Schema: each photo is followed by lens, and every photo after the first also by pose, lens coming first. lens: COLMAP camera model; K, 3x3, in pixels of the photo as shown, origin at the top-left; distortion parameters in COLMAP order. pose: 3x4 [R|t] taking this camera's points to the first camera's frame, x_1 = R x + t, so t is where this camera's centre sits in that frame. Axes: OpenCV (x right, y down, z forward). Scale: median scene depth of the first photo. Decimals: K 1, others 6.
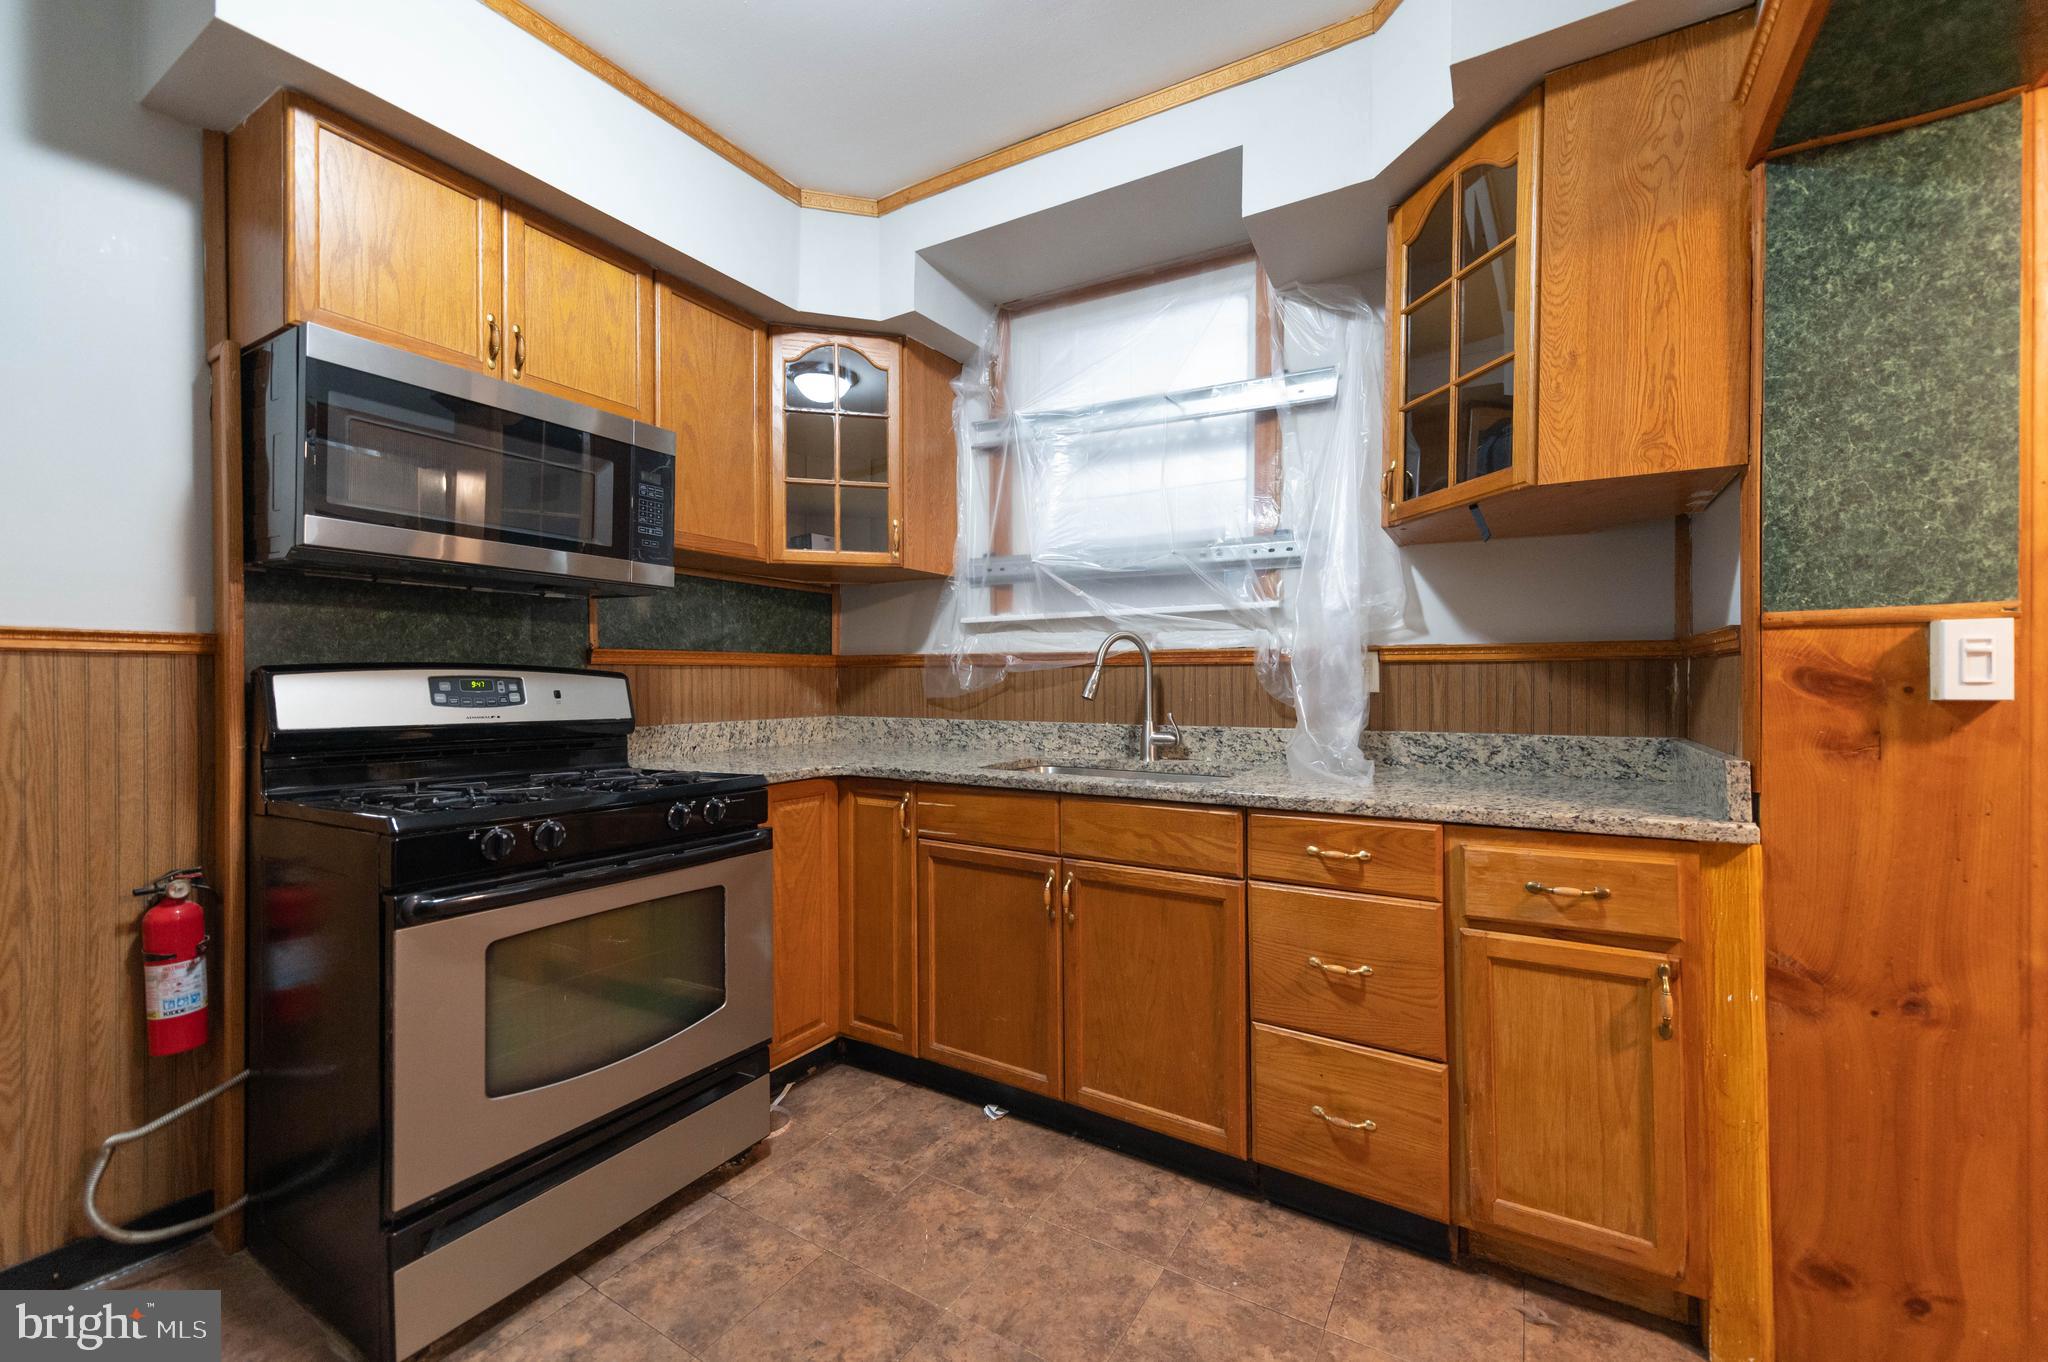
lens RADIAL K [[818.5, 0, 1034.6], [0, 818.5, 683.2], [0, 0, 1]] dist [0.016588, -0.004781]
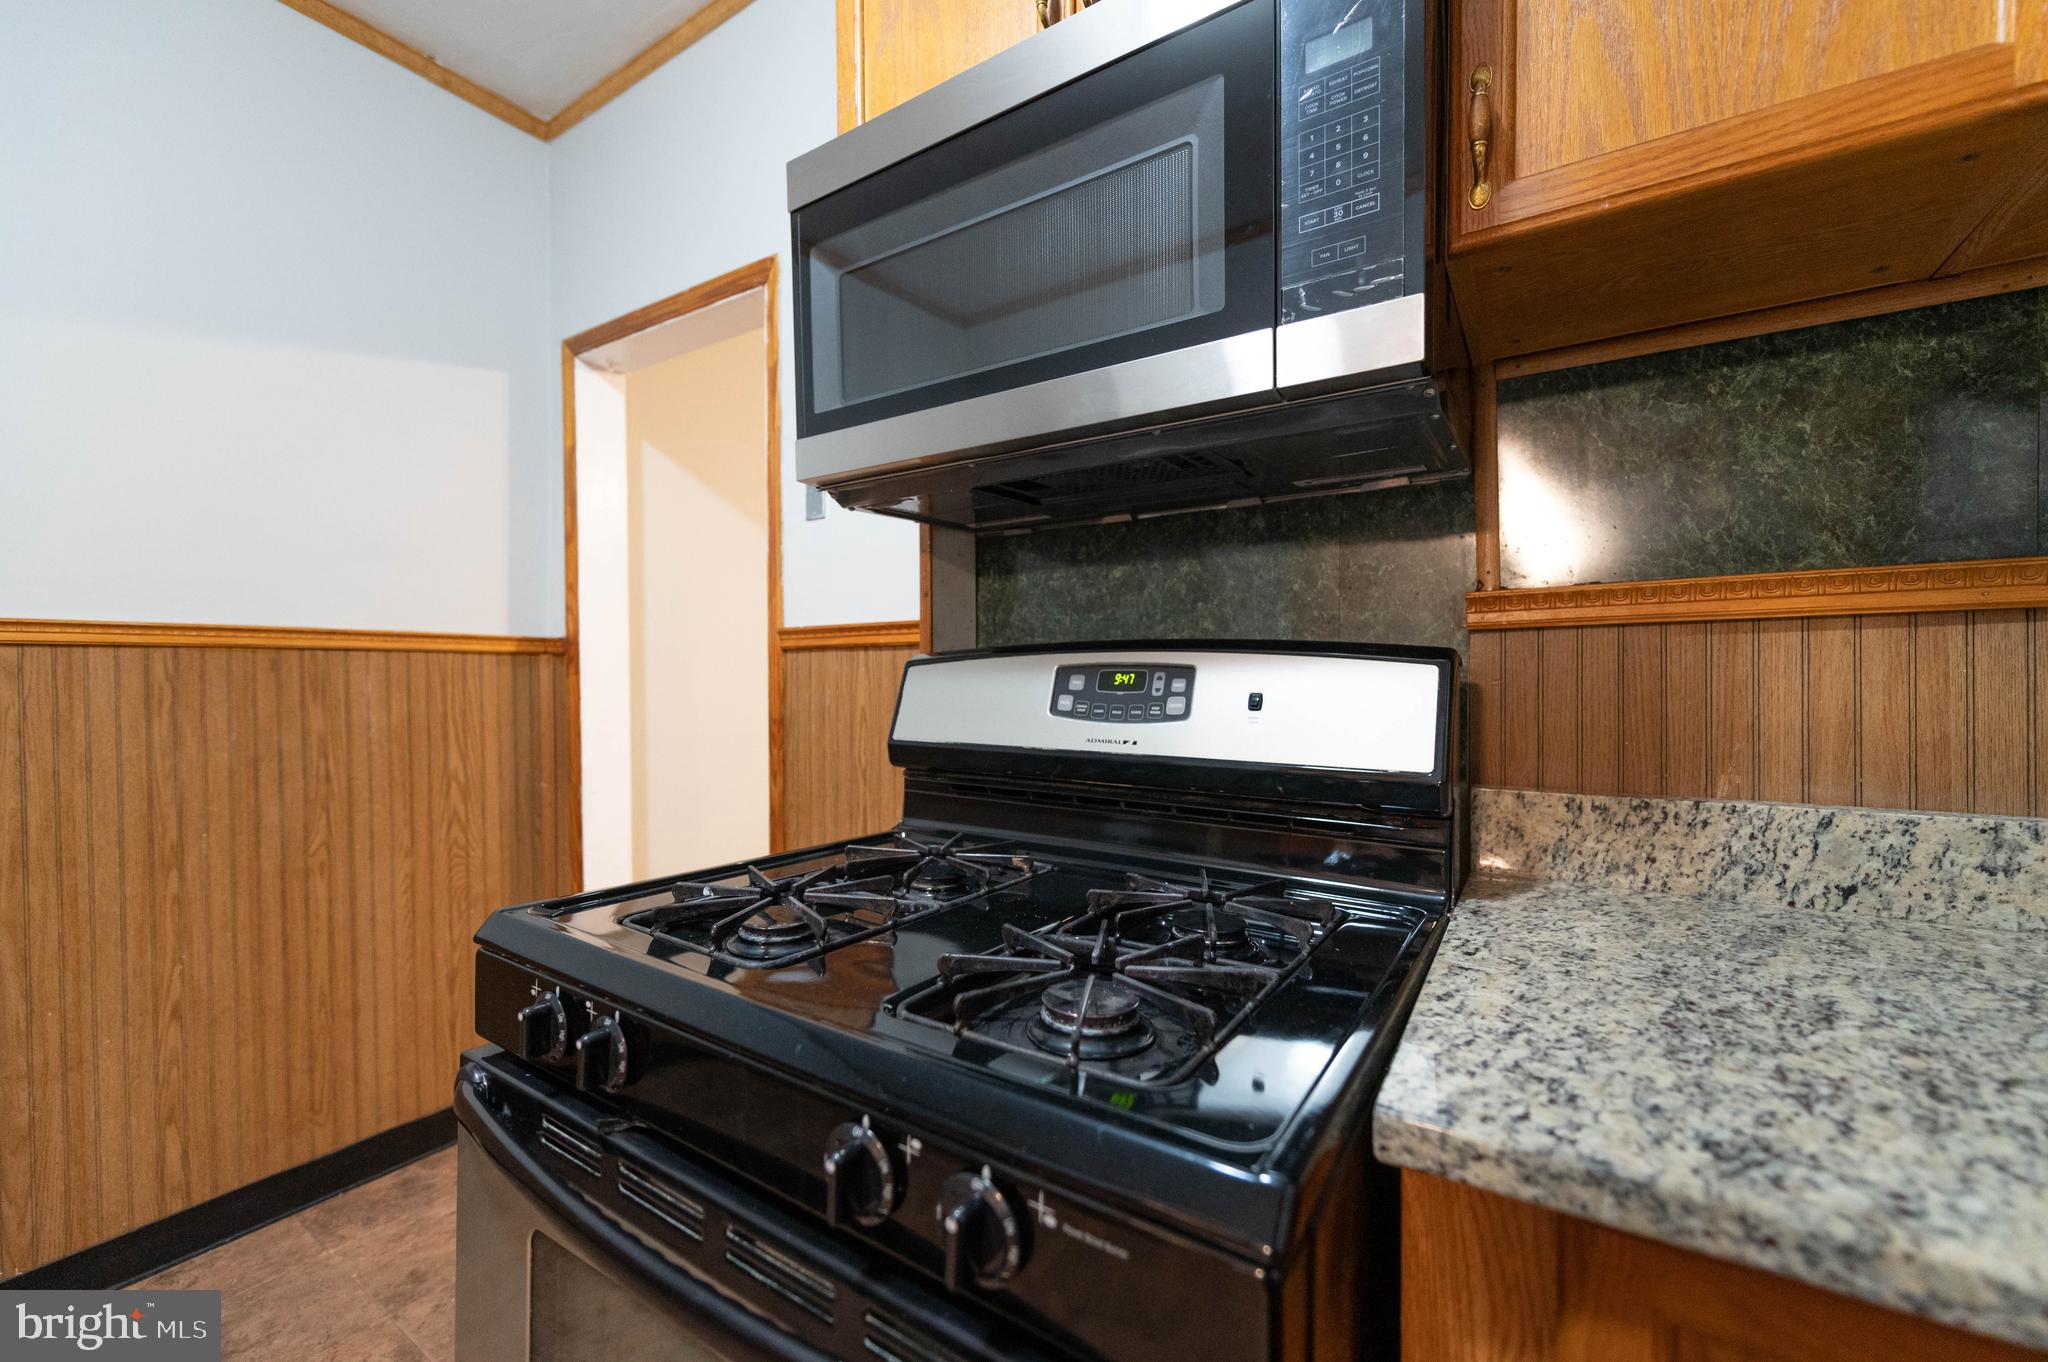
lens RADIAL K [[807.3, 0, 1035.3], [0, 807.3, 683.4], [0, 0, 1]] dist [0.001034, -0.000349]
pose [[-0.036663, 0.012081, -0.999255, -0.135285], [0.004217, 0.999920, 0.011934, -0.002224], [0.999319, -0.003776, -0.036711, 0.888217]]
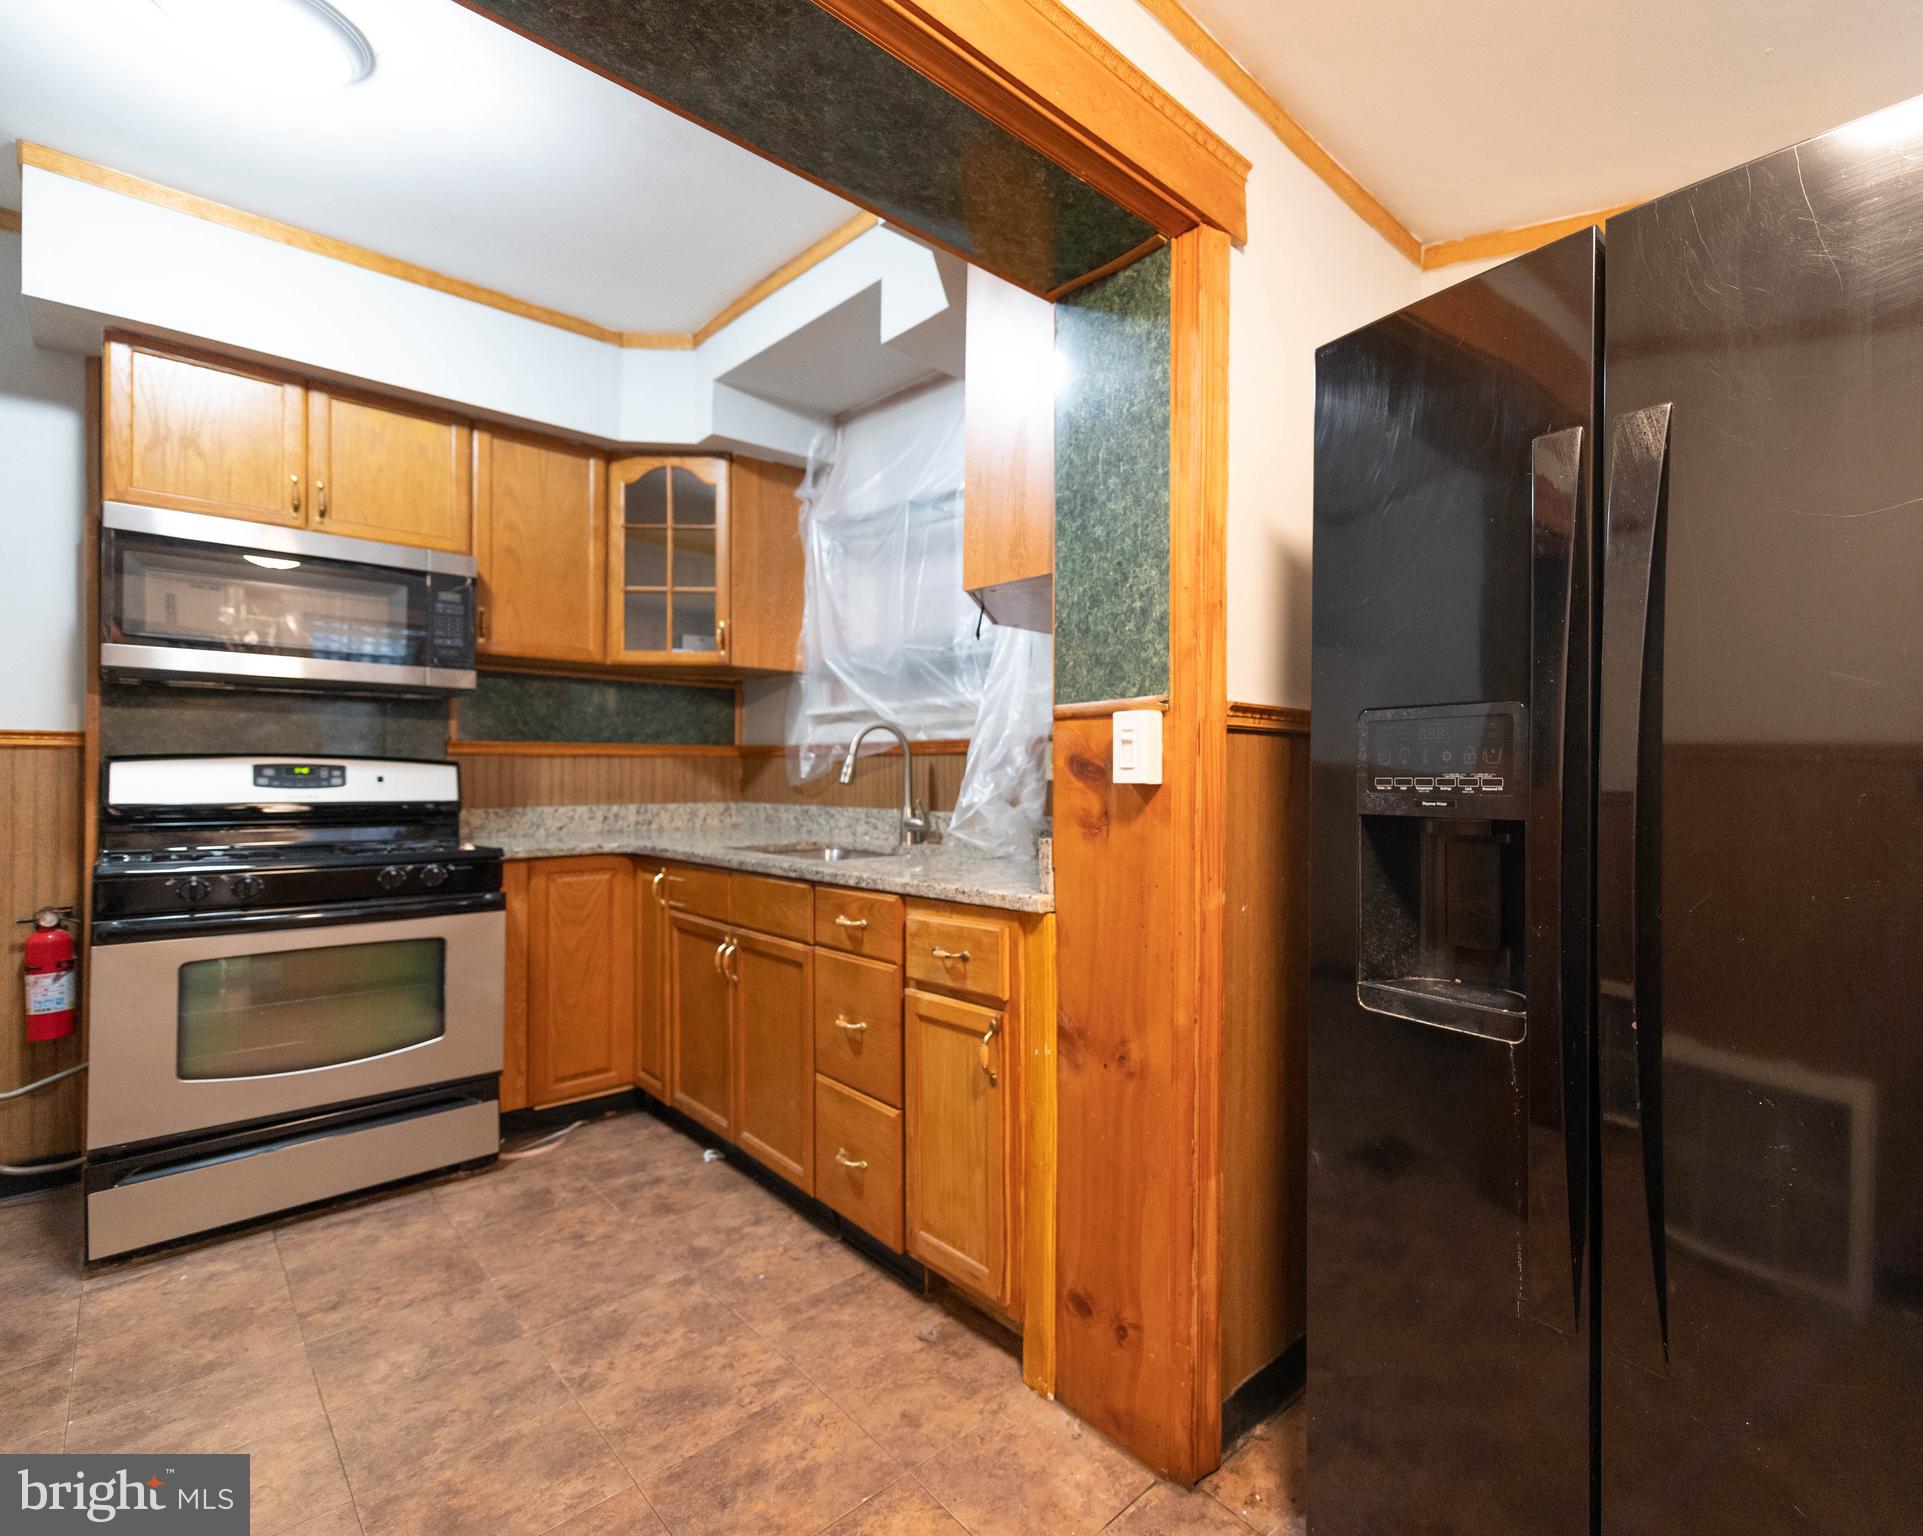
lens RADIAL K [[923.4, 0, 1165.9], [0, 923.4, 770.3], [0, 0, 1]] dist [0.013291, -0.002707]
pose [[0.981867, 0.001197, -0.189566, 0.805122], [-0.002344, 0.999980, -0.005829, 0.005626], [0.189556, 0.006167, 0.981851, -0.122946]]
